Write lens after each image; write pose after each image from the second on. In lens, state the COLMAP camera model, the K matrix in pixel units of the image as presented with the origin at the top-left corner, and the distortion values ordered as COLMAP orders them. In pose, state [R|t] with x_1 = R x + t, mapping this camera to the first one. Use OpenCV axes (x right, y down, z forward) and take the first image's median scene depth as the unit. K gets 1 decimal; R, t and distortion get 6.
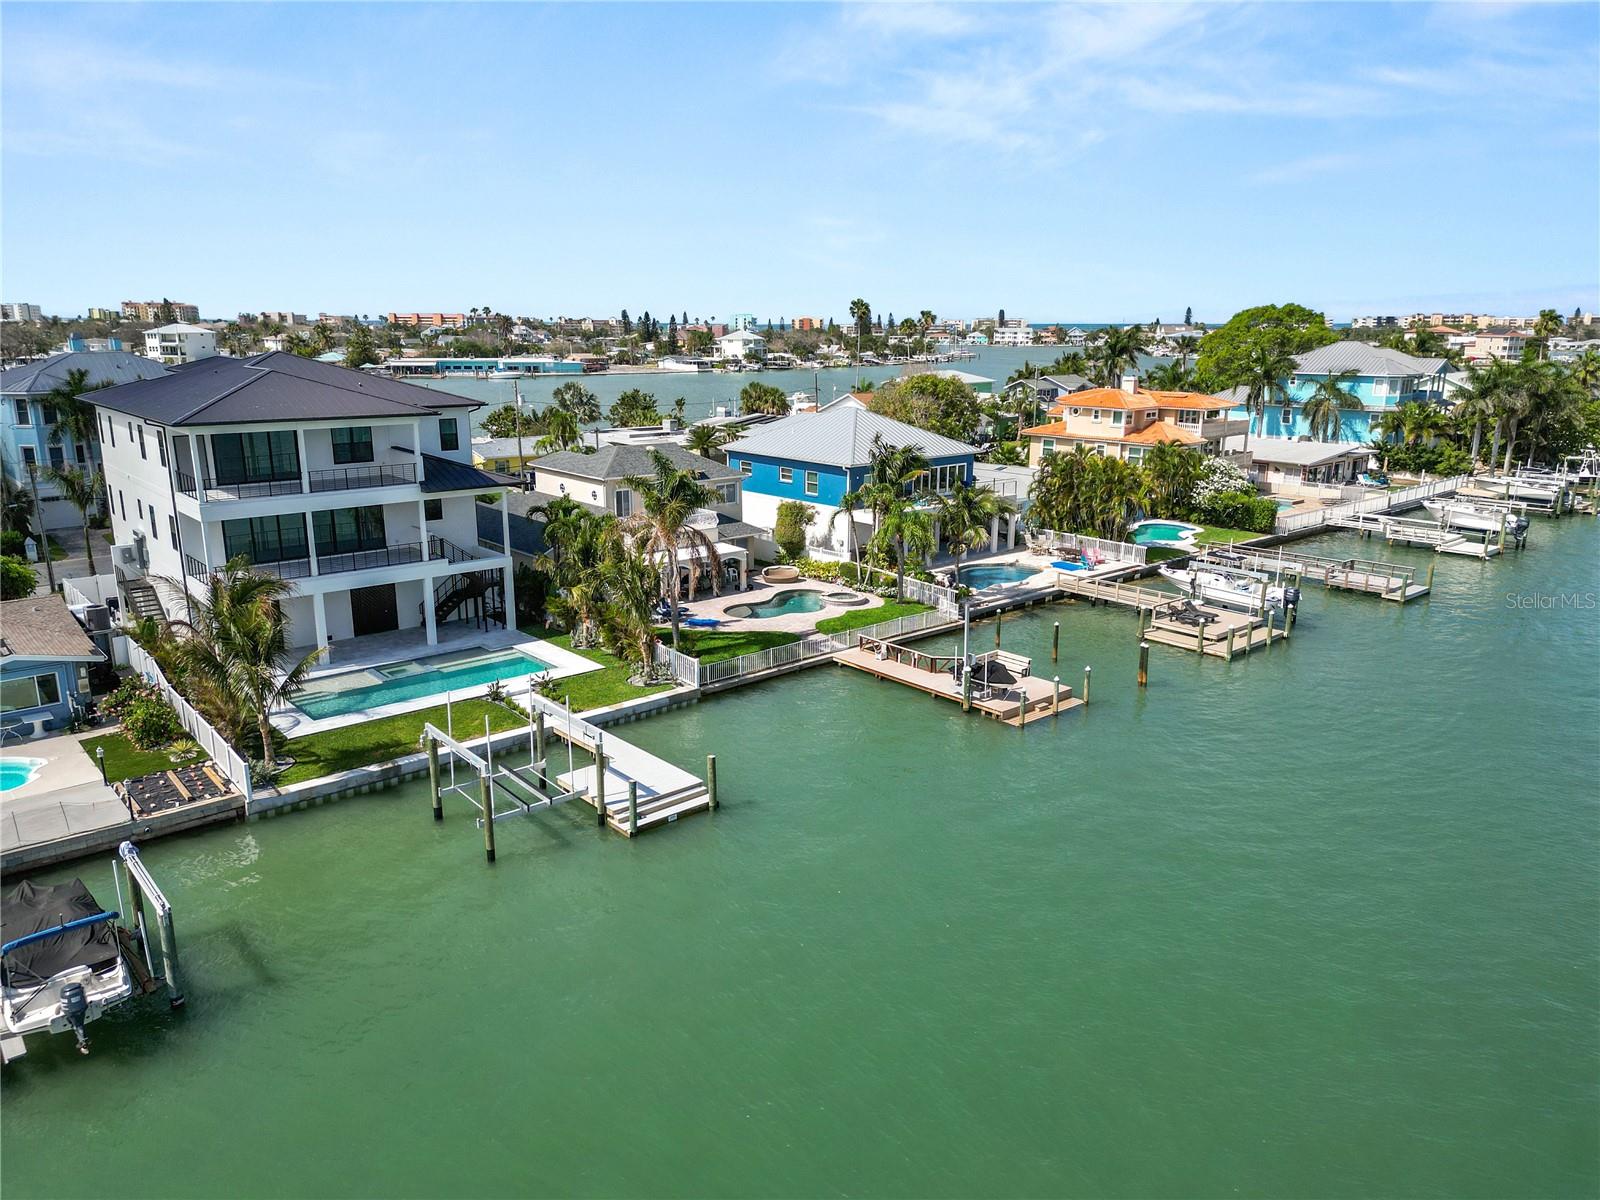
lens RADIAL K [[1119.7, 0, 800.0], [0, 1119.7, 600.0], [0, 0, 1]] dist [0.092960, -0.108341]
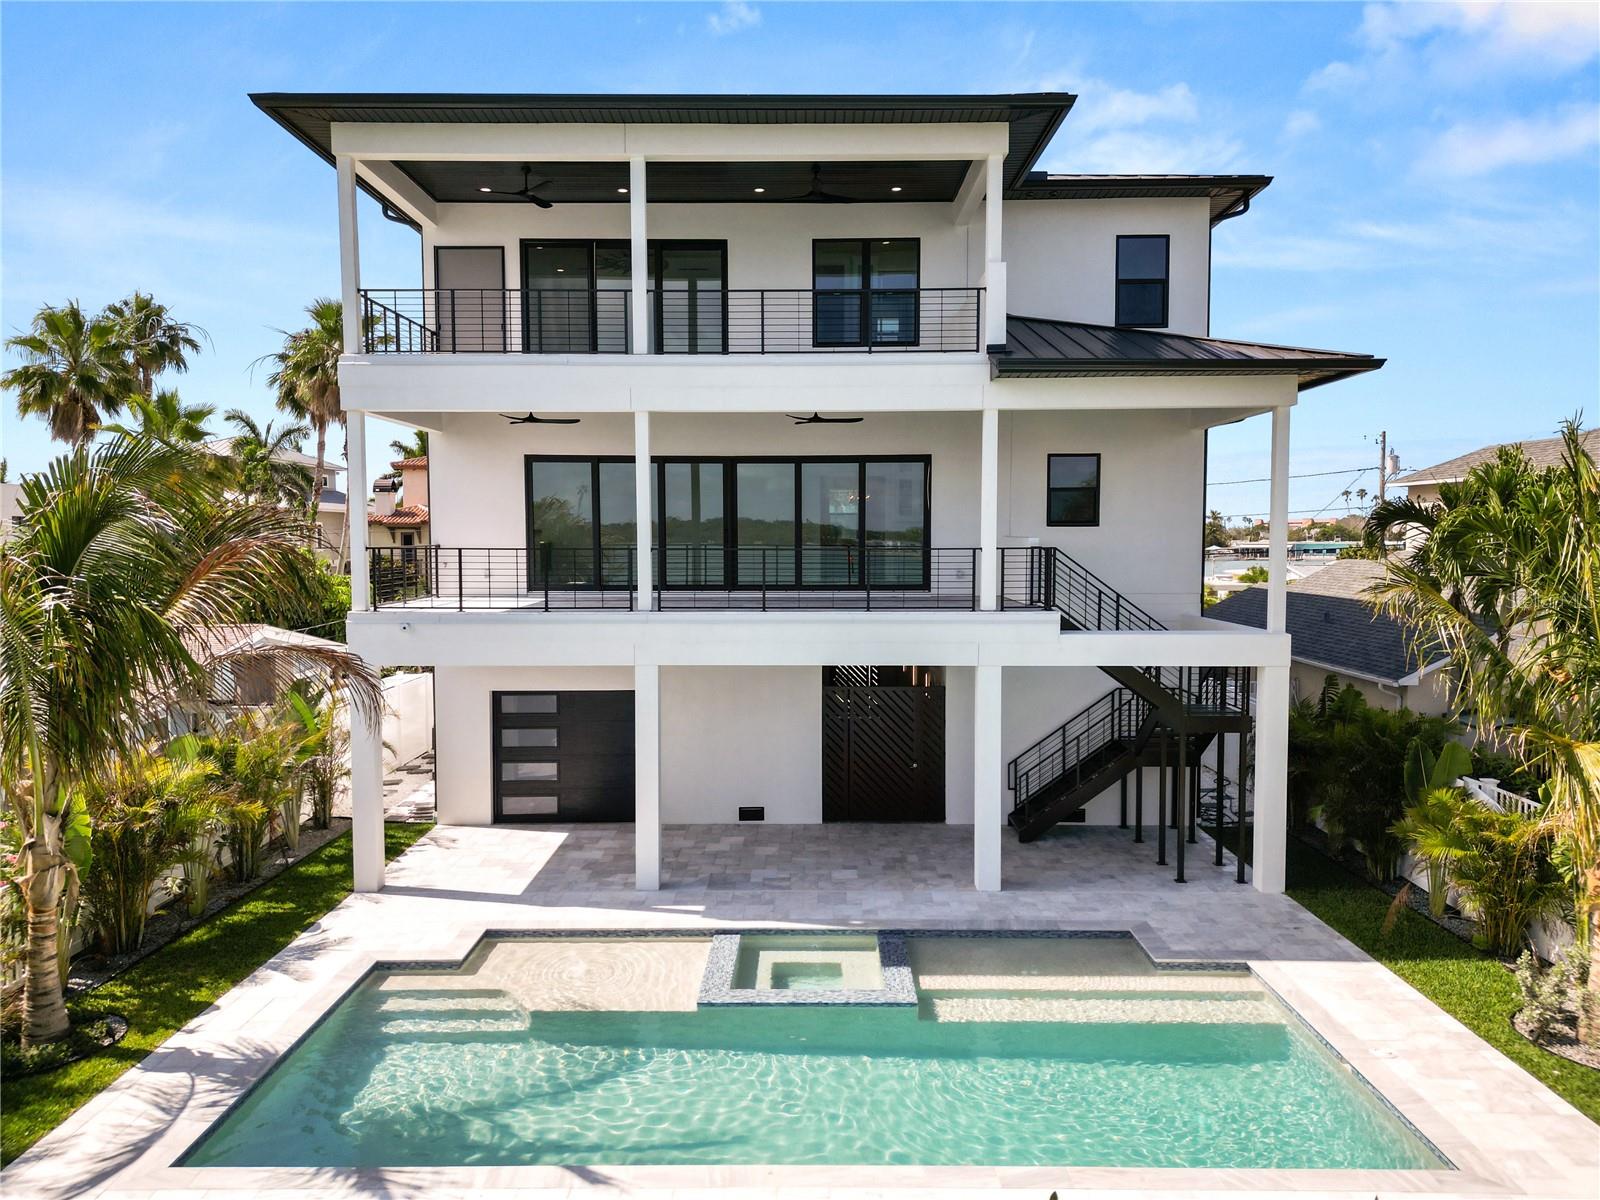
lens RADIAL K [[1120.1, 0, 800.0], [0, 1120.1, 600.0], [0, 0, 1]] dist [0.076031, -0.066361]
pose [[0.749801, 0.032718, -0.660854, -0.161284], [-0.154086, 0.979951, -0.126309, 0.008856], [0.643472, 0.196535, 0.739809, 0.716232]]
